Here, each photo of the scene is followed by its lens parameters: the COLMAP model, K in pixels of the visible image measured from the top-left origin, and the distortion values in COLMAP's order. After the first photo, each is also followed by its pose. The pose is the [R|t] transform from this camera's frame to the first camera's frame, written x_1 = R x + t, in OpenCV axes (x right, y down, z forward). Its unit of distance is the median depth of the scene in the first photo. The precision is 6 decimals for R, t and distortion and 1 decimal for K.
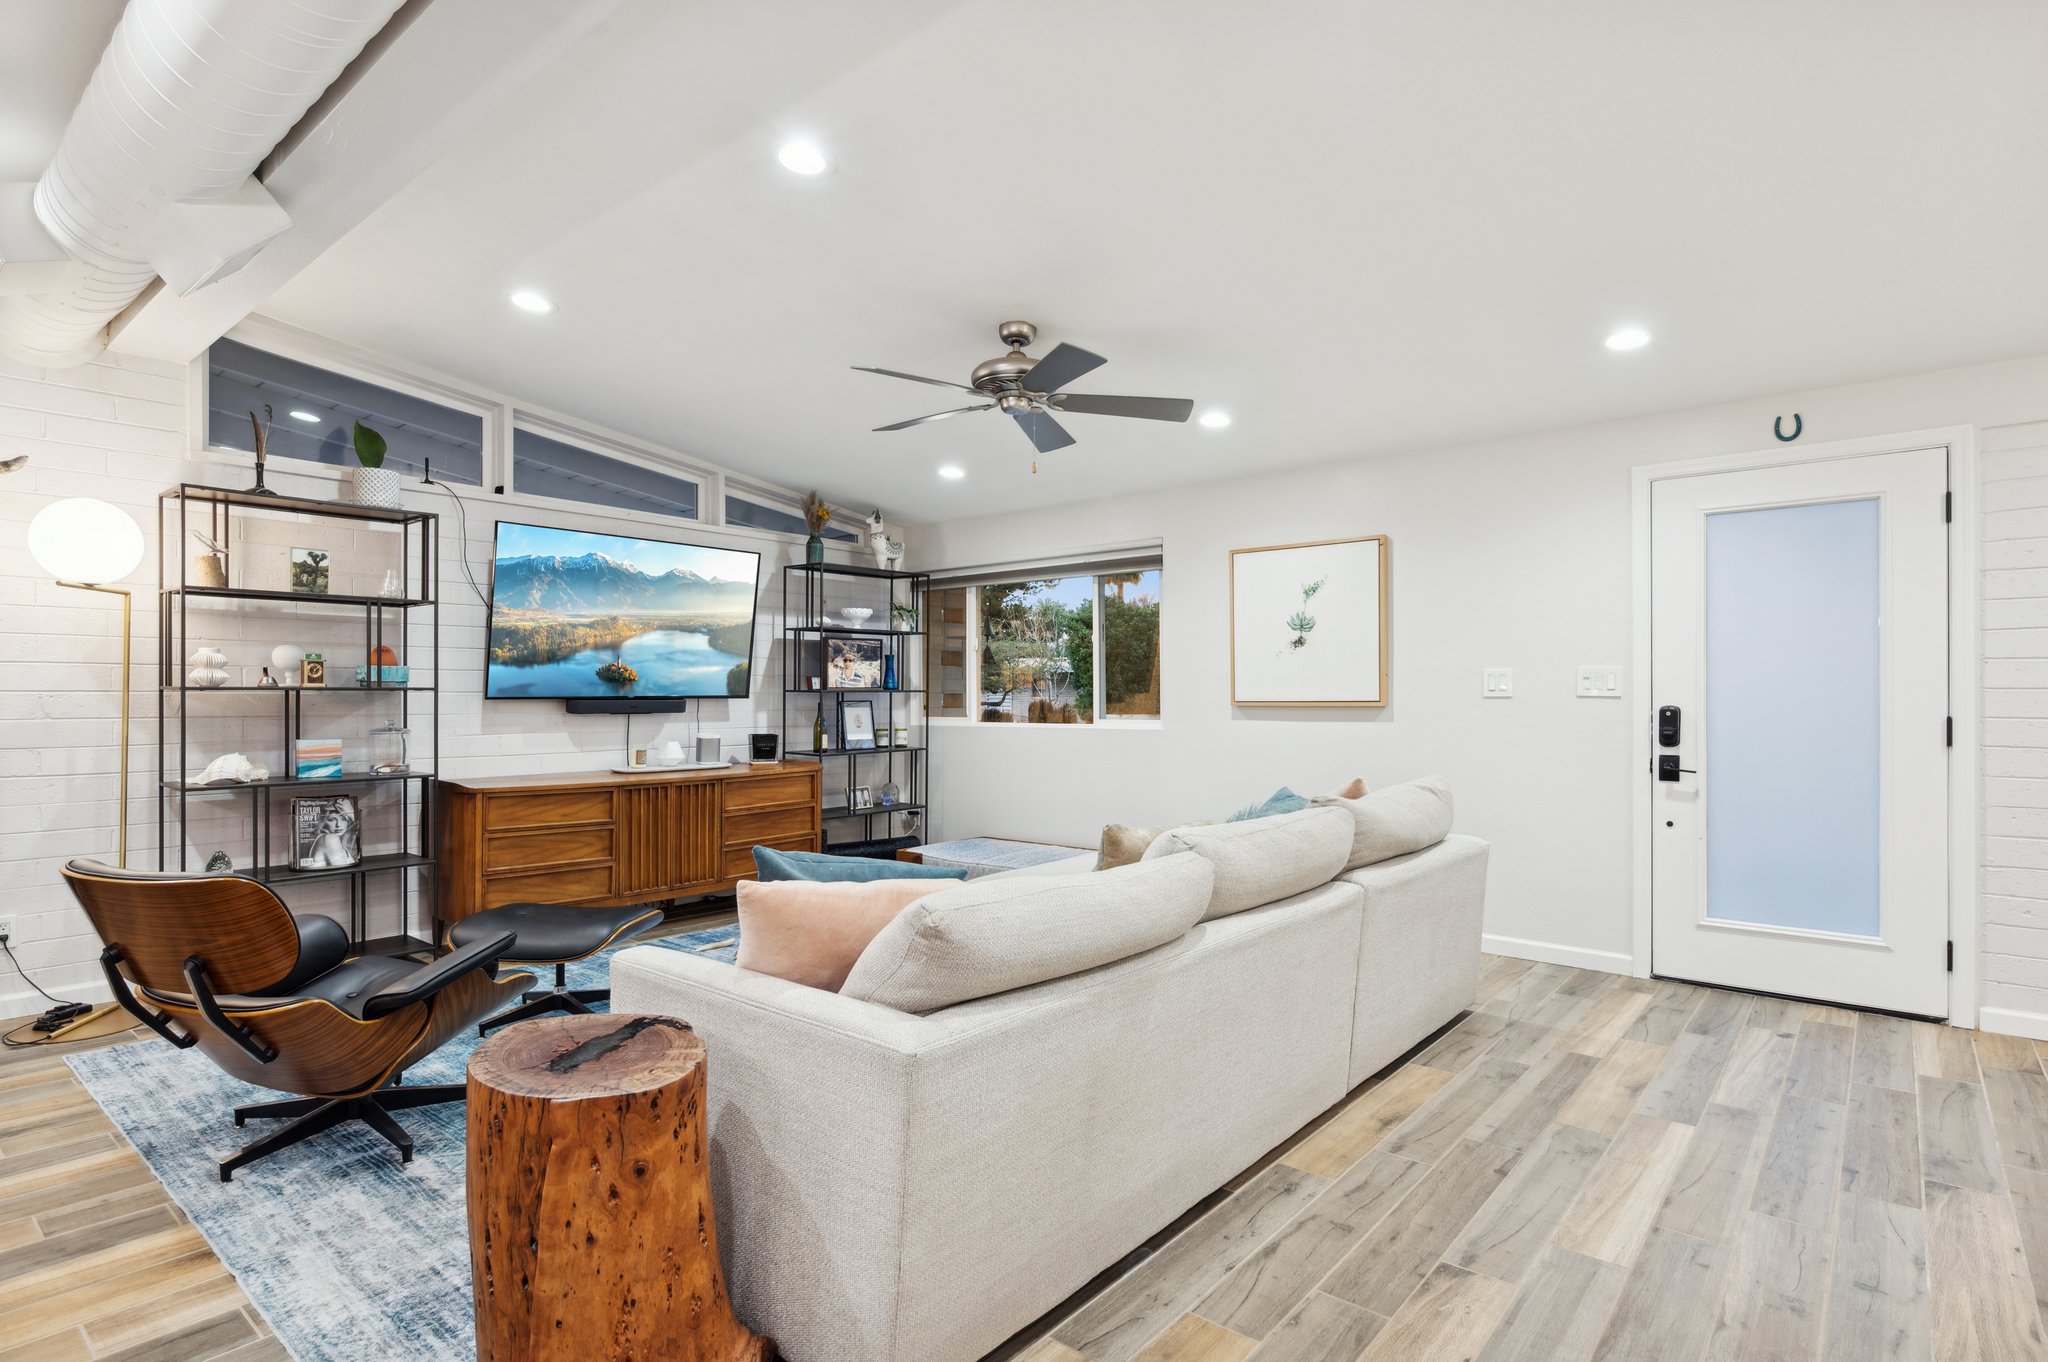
lens RADIAL K [[1034.7, 0, 1037.1], [0, 1034.7, 699.6], [0, 0, 1]] dist [-0.002415, 0.000983]
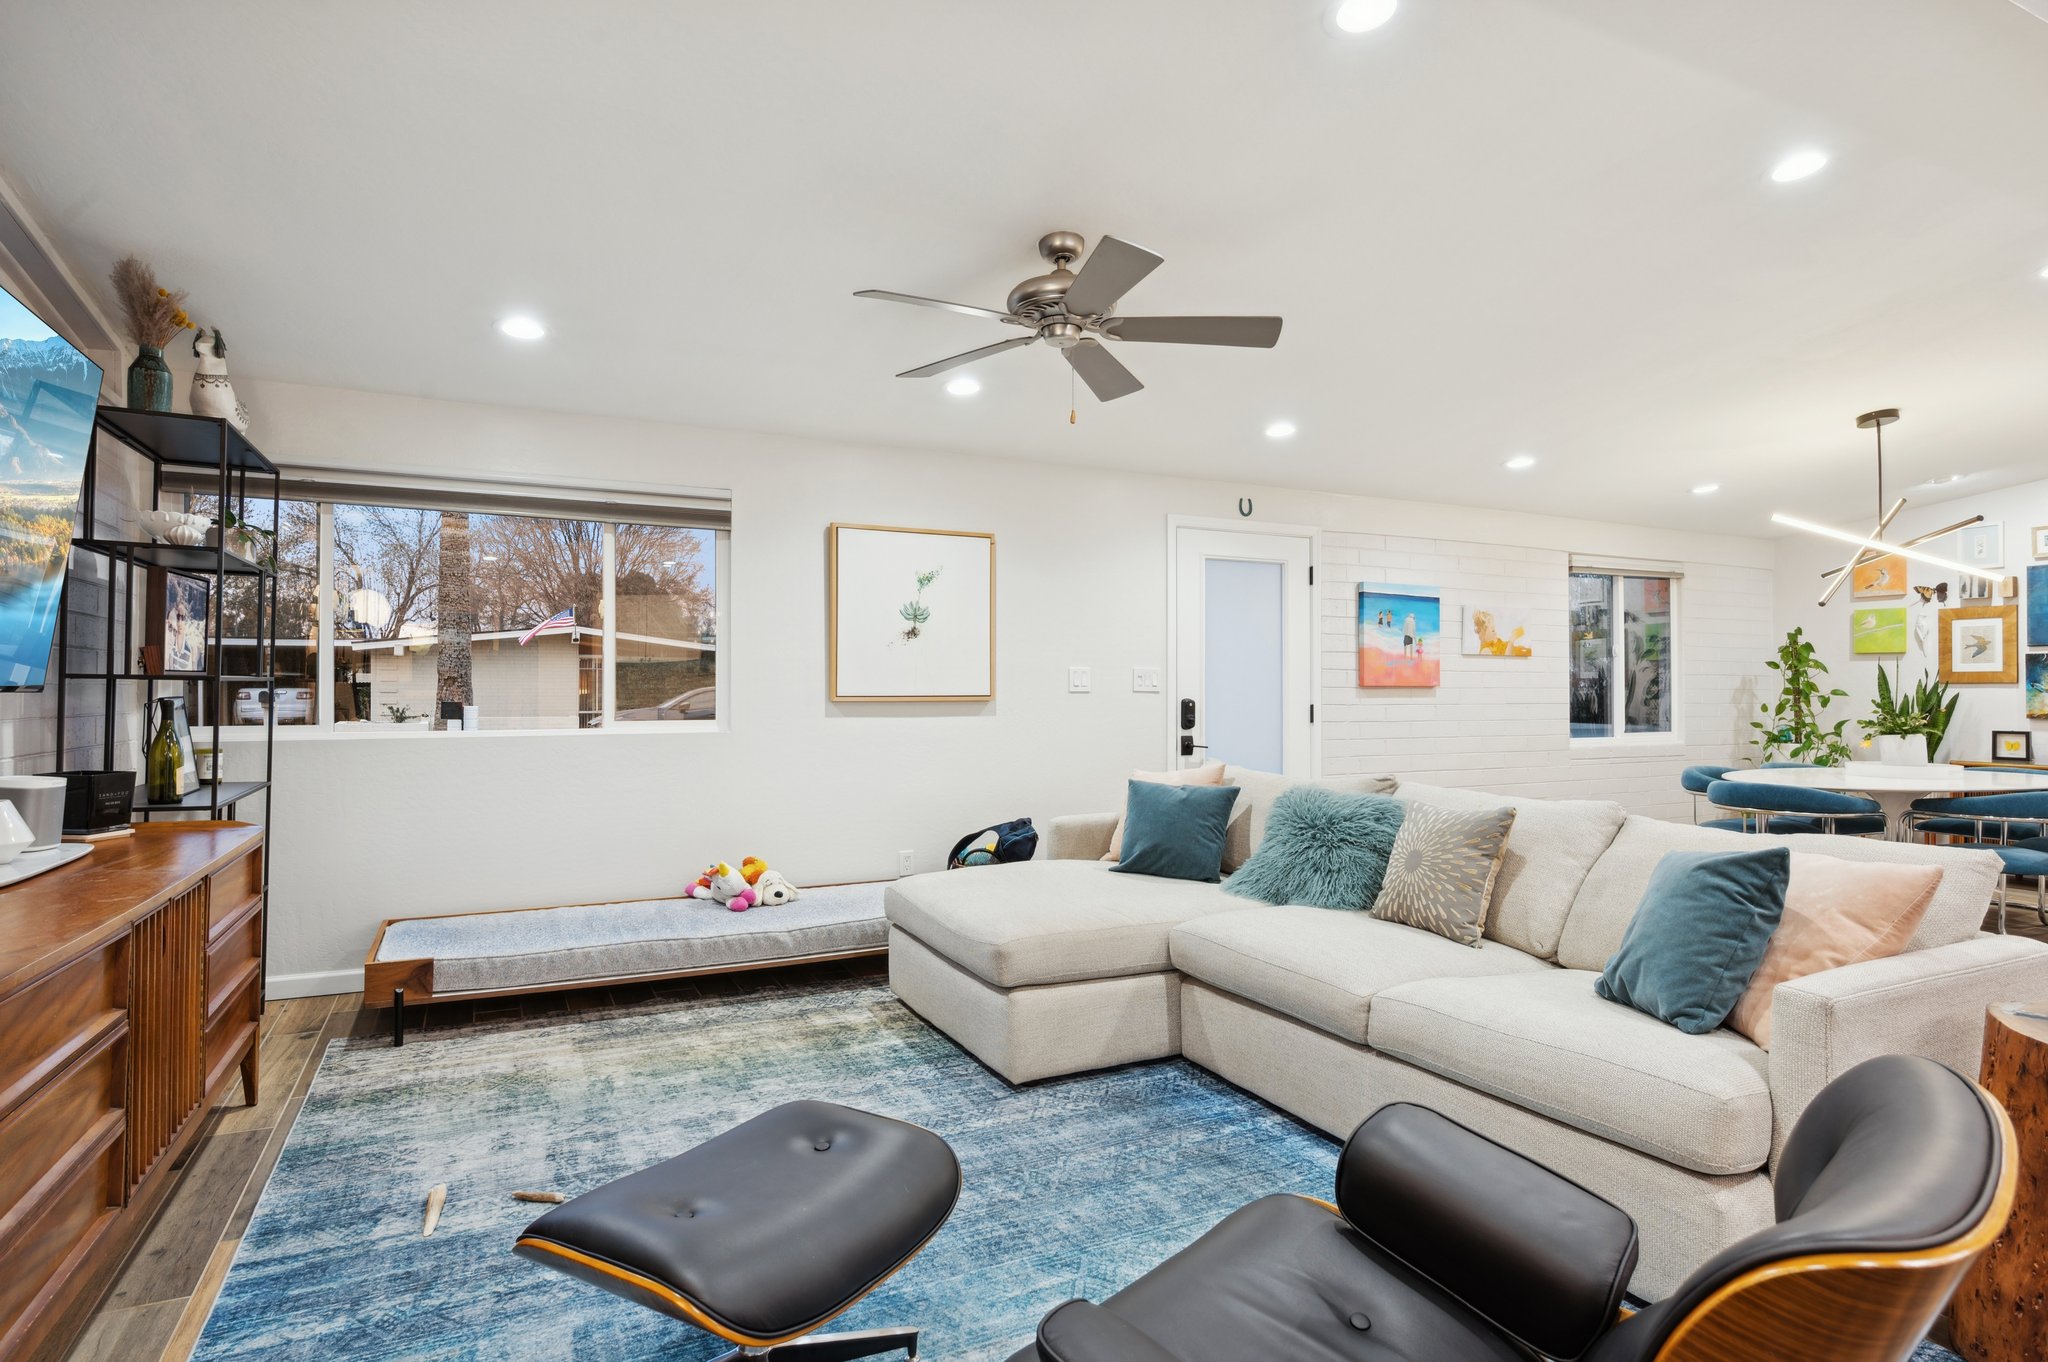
lens RADIAL K [[1085.7, 0, 1027.9], [0, 1085.7, 686.0], [0, 0, 1]] dist [-0.004941, 0.001759]
pose [[0.407621, 0.005778, 0.913133, -0.747297], [-0.000160, 0.999980, -0.006256, -0.001443], [-0.913151, 0.002404, 0.407614, 0.619535]]
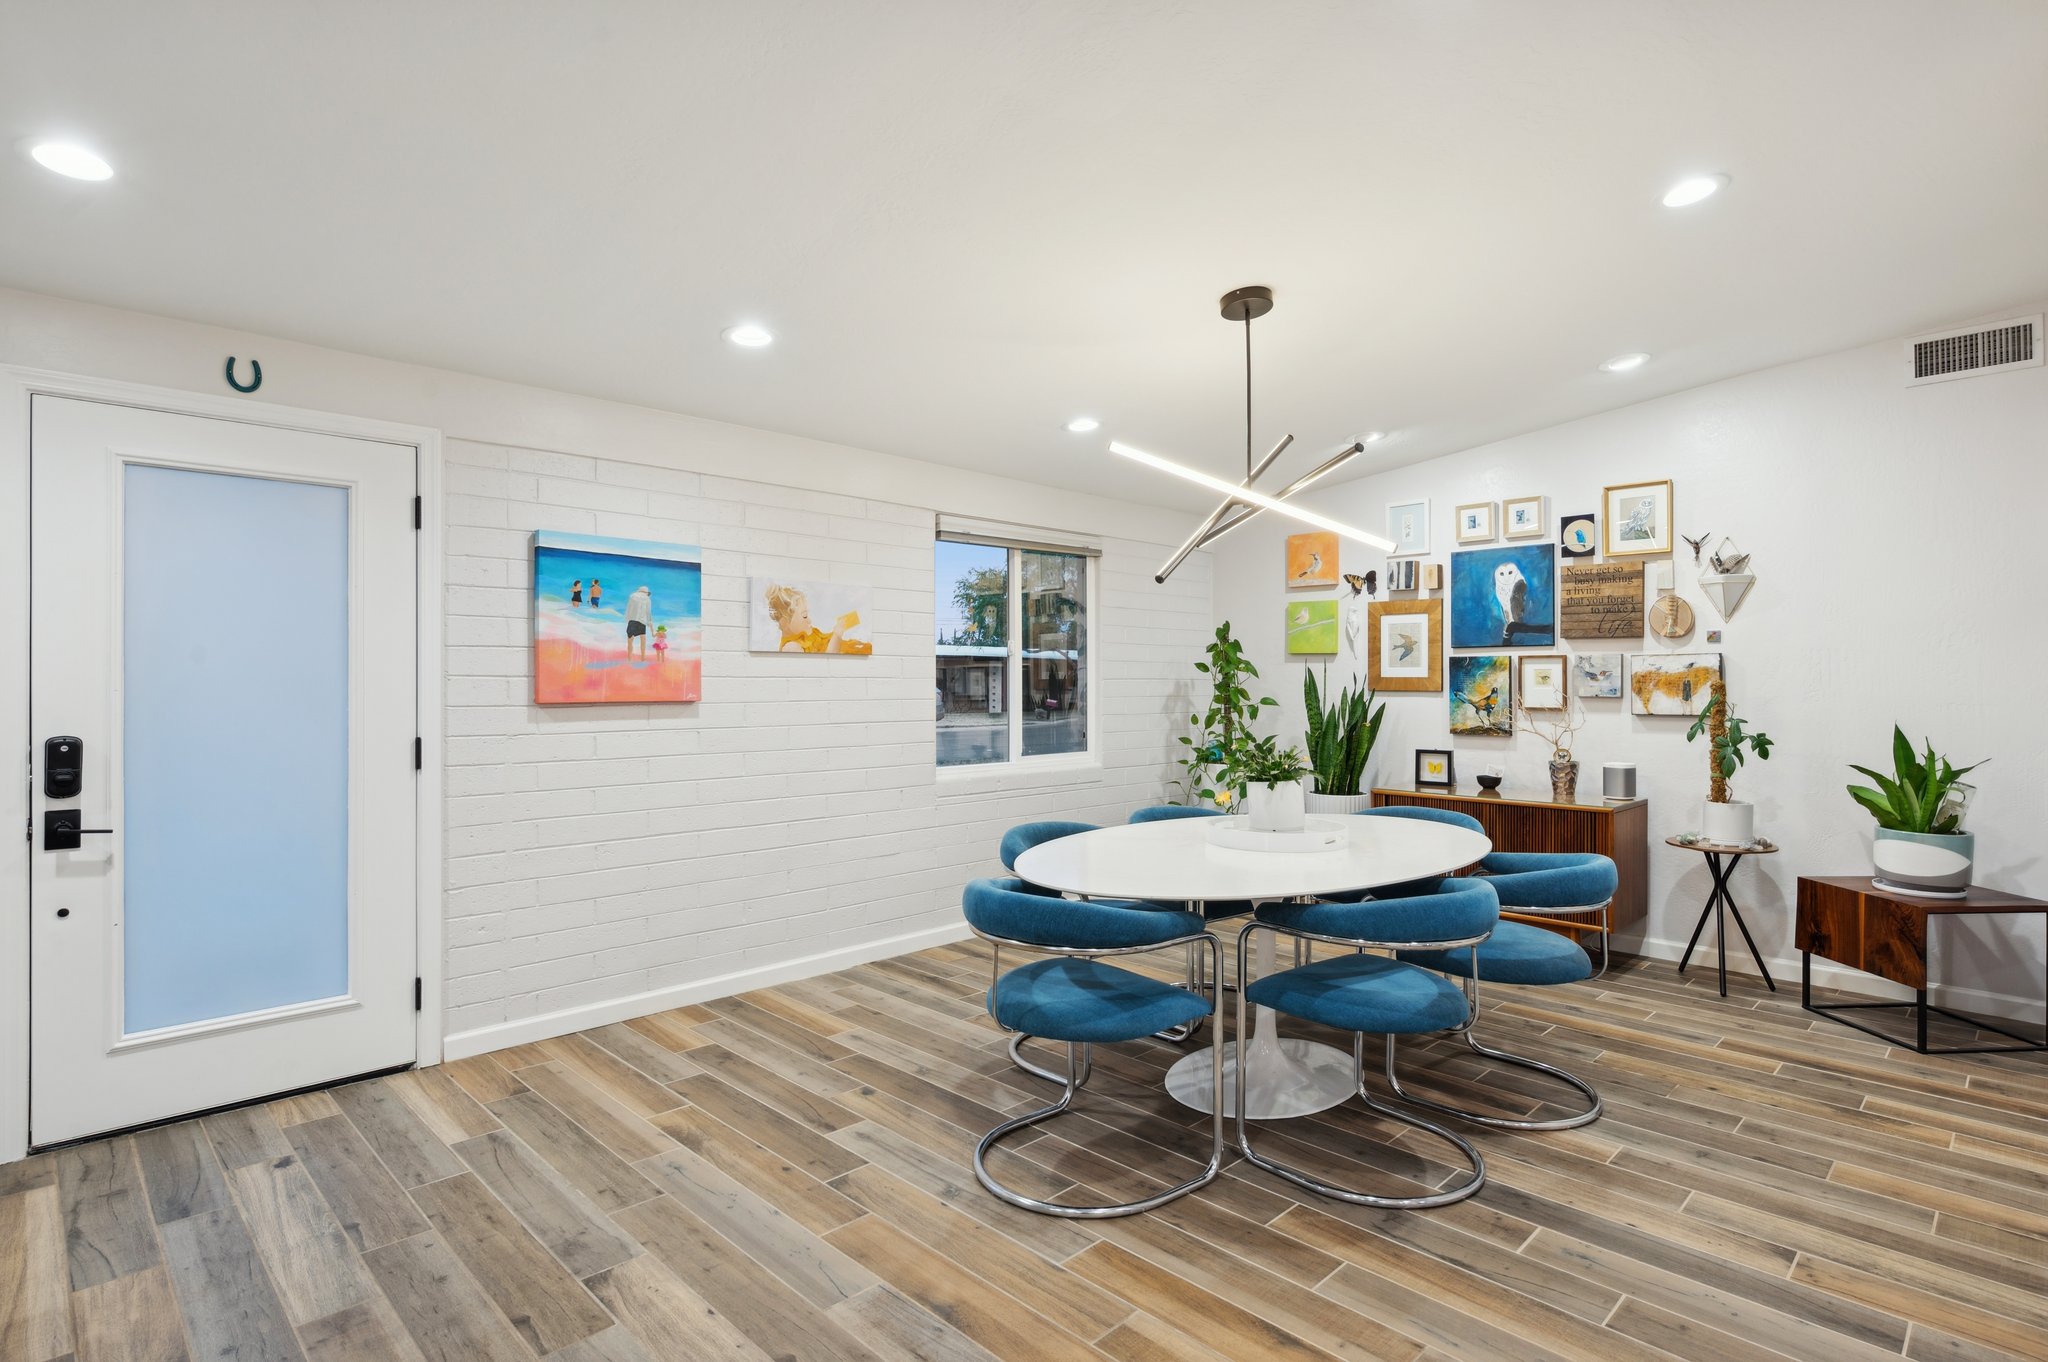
lens RADIAL K [[1034.7, 0, 1027.1], [0, 1034.7, 677.3], [0, 0, 1]] dist [-0.002415, 0.000983]
pose [[0.094941, 0.002690, 0.995479, 0.006177], [-0.000661, 0.999996, -0.002639, -0.030825], [-0.995483, -0.000408, 0.094943, 0.317237]]
